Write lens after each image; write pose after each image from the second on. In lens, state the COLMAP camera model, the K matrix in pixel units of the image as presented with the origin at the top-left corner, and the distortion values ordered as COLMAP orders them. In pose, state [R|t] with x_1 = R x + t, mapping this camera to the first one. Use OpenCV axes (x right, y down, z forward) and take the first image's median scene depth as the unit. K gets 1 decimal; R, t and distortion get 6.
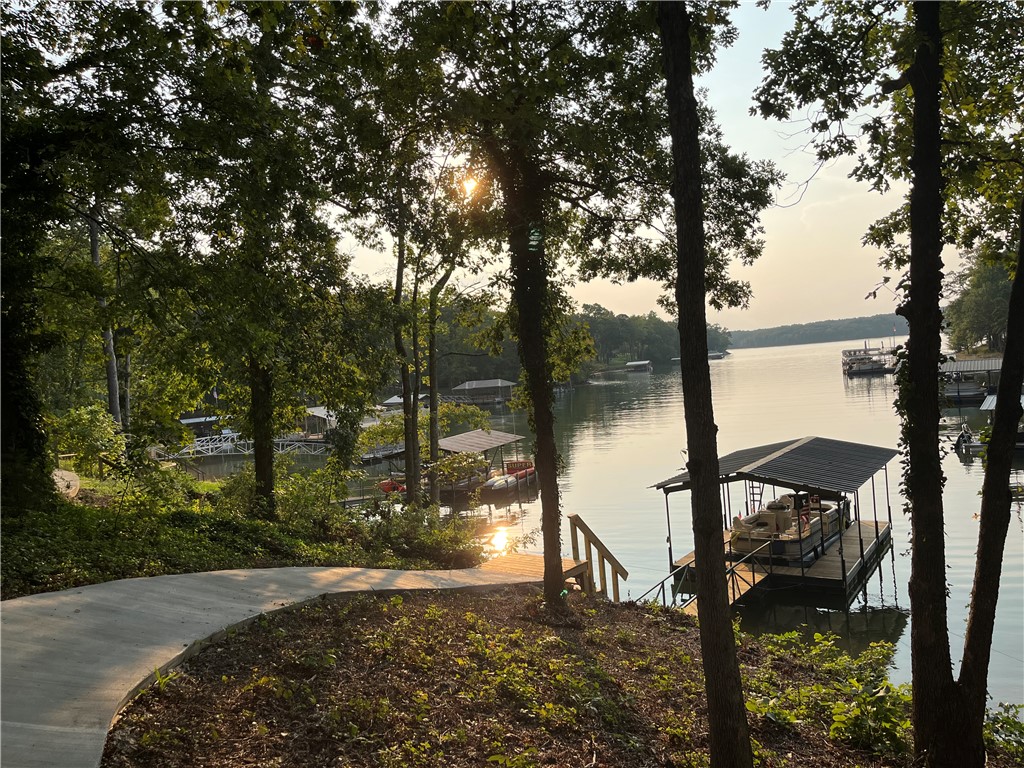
lens RADIAL K [[771.3, 0, 509.0], [0, 771.3, 382.3], [0, 0, 1]] dist [0.035233, -0.024816]
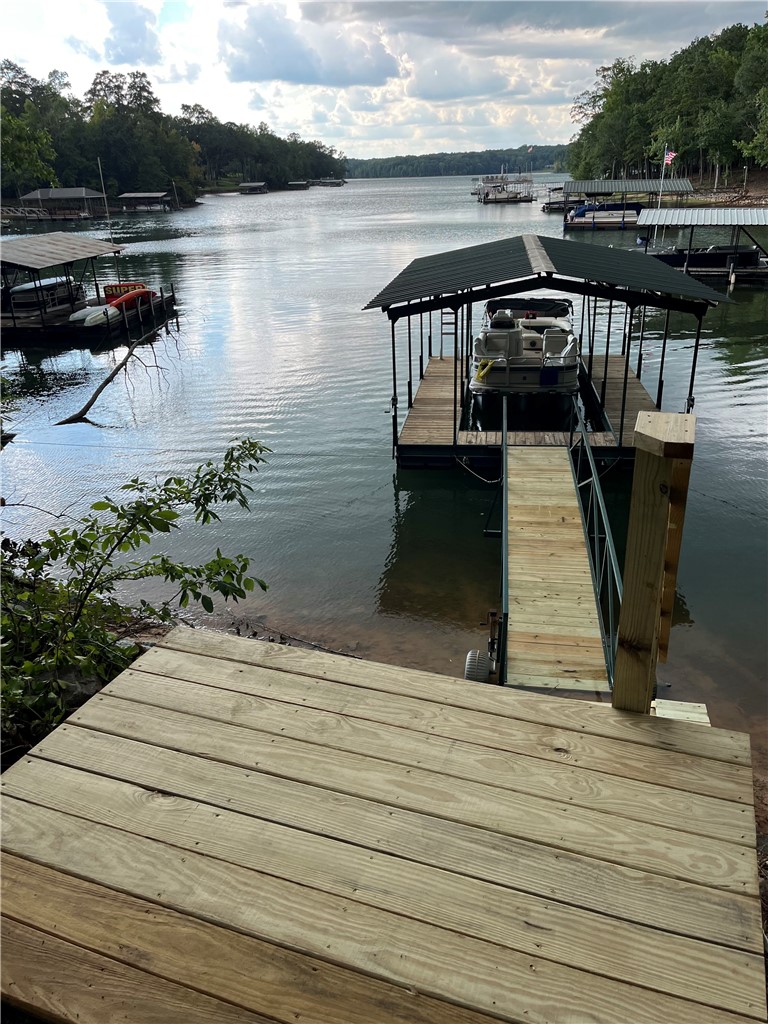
lens RADIAL K [[771.3, 0, 388.2], [0, 771.3, 506.7], [0, 0, 1]] dist [0.035233, -0.024816]
pose [[0.943356, -0.078545, 0.322352, -0.000654], [-0.040124, 0.937435, 0.345840, 0.014798], [-0.329348, -0.339184, 0.881183, 0.094493]]
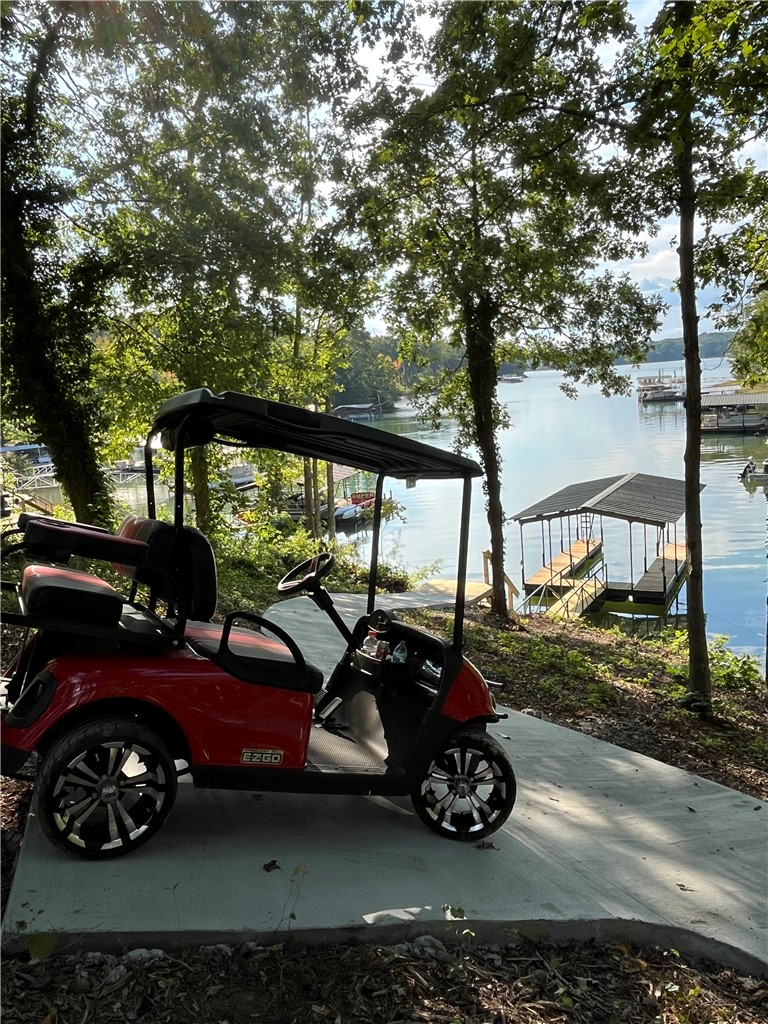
lens RADIAL K [[768.9, 0, 383.3], [0, 768.9, 509.4], [0, 0, 1]] dist [0.006784, 0.001670]
pose [[0.995199, -0.013413, 0.096952, -0.022580], [0.000209, 0.990855, 0.134931, -0.007362], [-0.097875, -0.134263, 0.986100, -0.027180]]
